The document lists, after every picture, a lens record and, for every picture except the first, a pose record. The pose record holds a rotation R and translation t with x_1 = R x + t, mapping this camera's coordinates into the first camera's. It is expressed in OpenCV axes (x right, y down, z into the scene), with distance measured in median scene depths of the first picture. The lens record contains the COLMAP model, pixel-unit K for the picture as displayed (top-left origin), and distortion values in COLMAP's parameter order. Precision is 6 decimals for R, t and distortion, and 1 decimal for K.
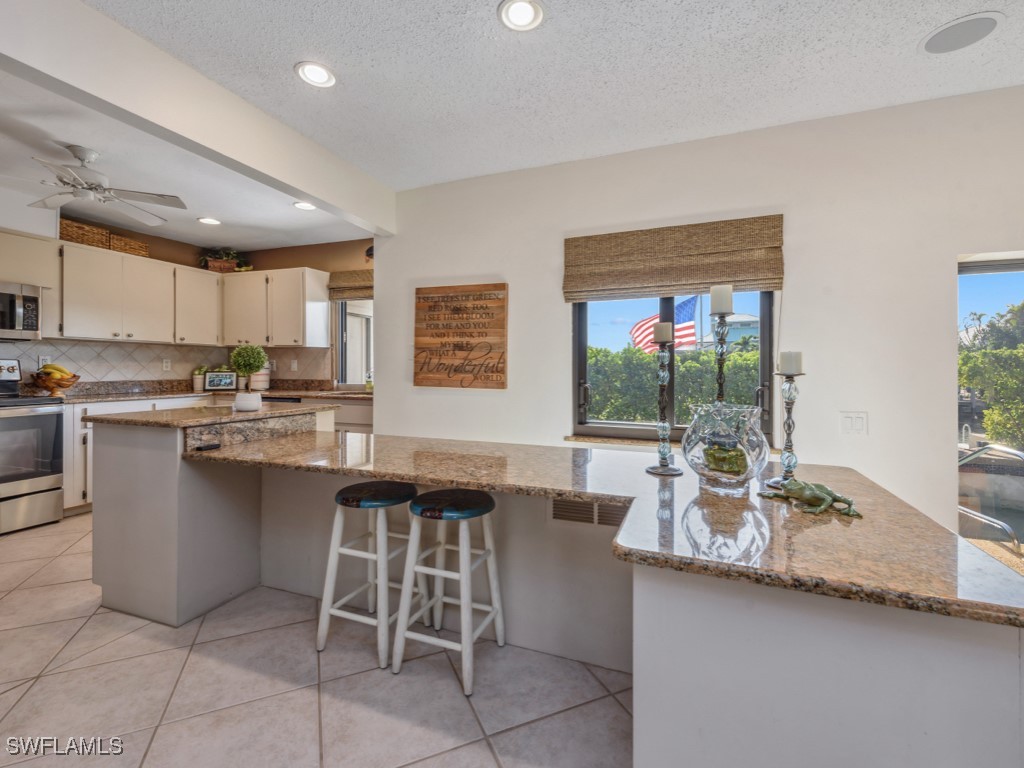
lens RADIAL K [[463.9, 0, 526.7], [0, 463.9, 372.2], [0, 0, 1]] dist [0.012951, -0.004074]
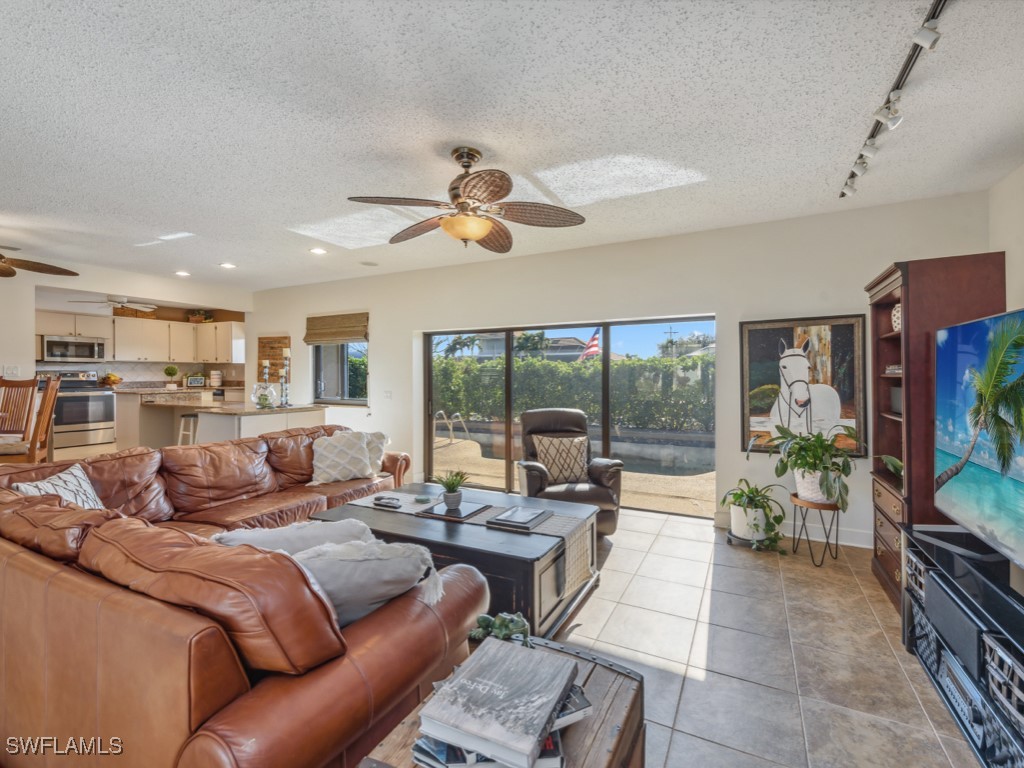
lens RADIAL K [[479.0, 0, 528.5], [0, 479.0, 381.2], [0, 0, 1]] dist [0.010864, -0.000323]
pose [[0.993119, -0.002752, -0.117074, 1.305554], [0.003919, 0.999945, 0.009741, 0.006389], [0.117041, -0.010133, 0.993075, -1.111203]]
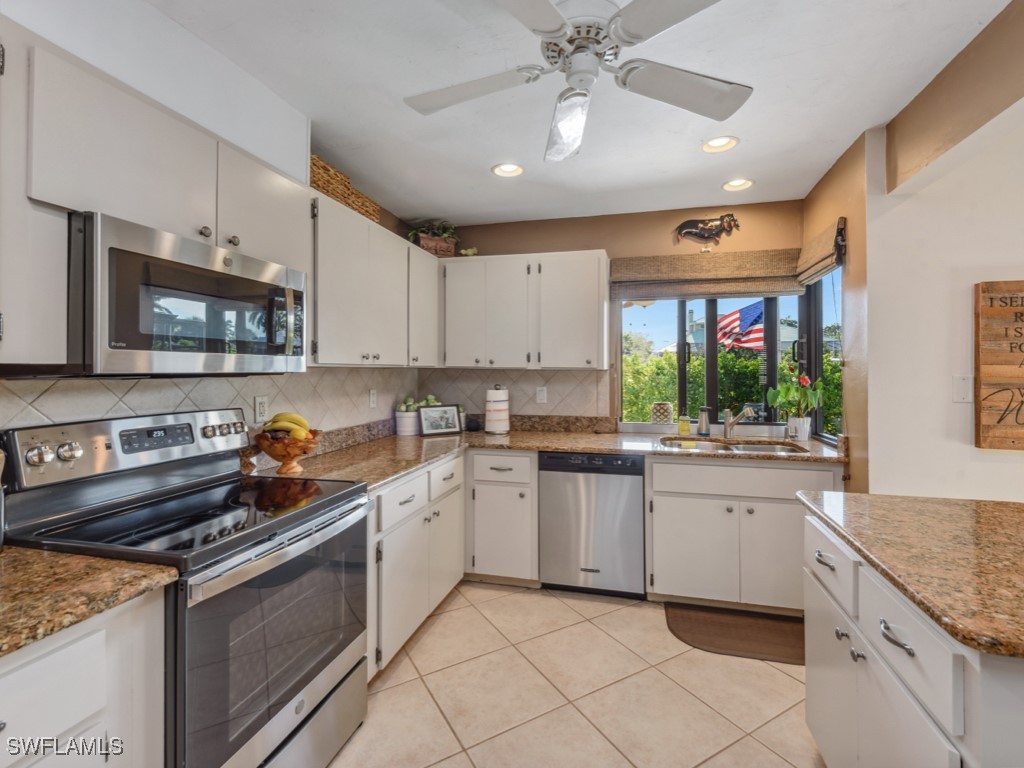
lens RADIAL K [[479.0, 0, 516.0], [0, 479.0, 377.3], [0, 0, 1]] dist [0.010864, -0.000323]
pose [[0.994797, -0.007498, 0.101606, -0.903485], [0.006394, 0.999917, 0.011187, -0.072287], [-0.101681, -0.010479, 0.994762, 0.455017]]
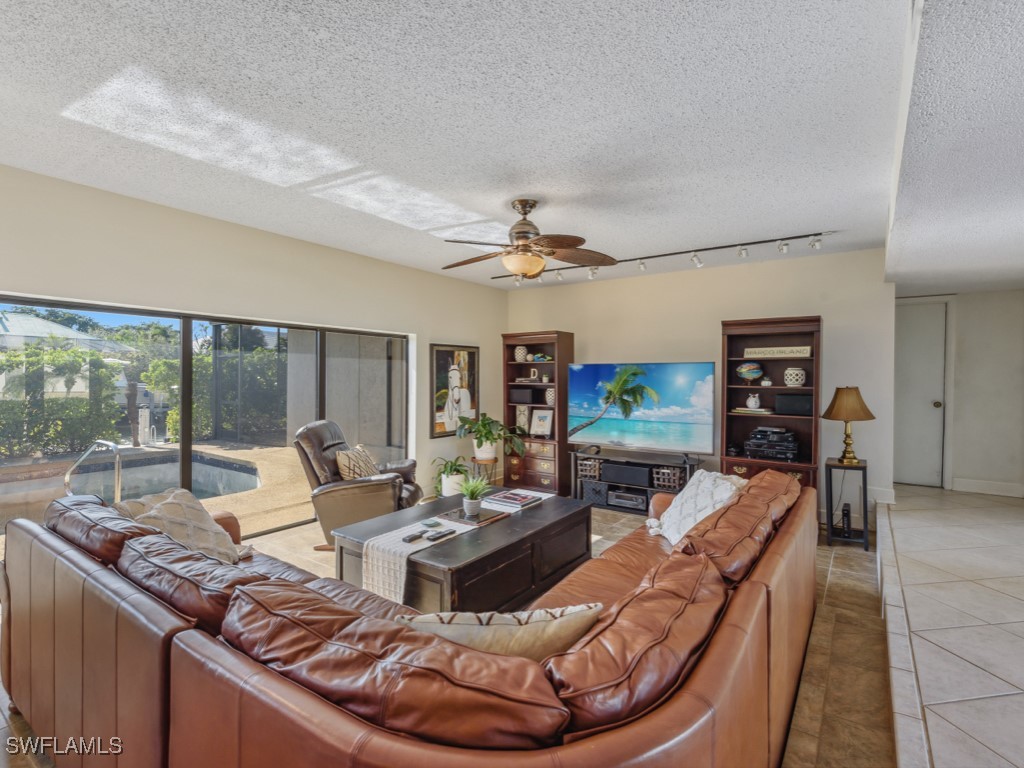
lens RADIAL K [[501.7, 0, 508.9], [0, 501.7, 385.8], [0, 0, 1]] dist [0.002923, -0.001136]
pose [[0.250640, -0.017101, 0.967929, 0.009905], [-0.003313, 0.999823, 0.018522, -0.018840], [-0.968075, -0.007849, 0.250539, -0.494270]]
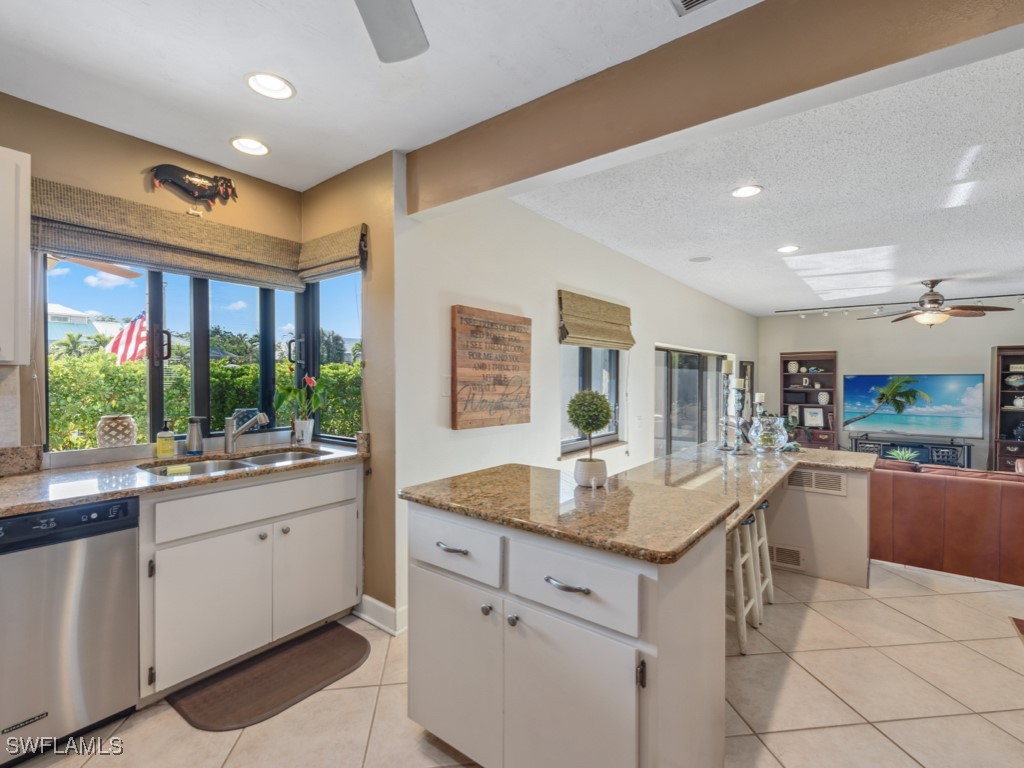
lens RADIAL K [[479.0, 0, 512.2], [0, 479.0, 389.1], [0, 0, 1]] dist [0.010864, -0.000323]
pose [[0.287082, -0.026318, 0.957544, -1.001904], [0.001931, 0.999636, 0.026896, -0.061928], [-0.957904, -0.005873, 0.287029, 0.690201]]
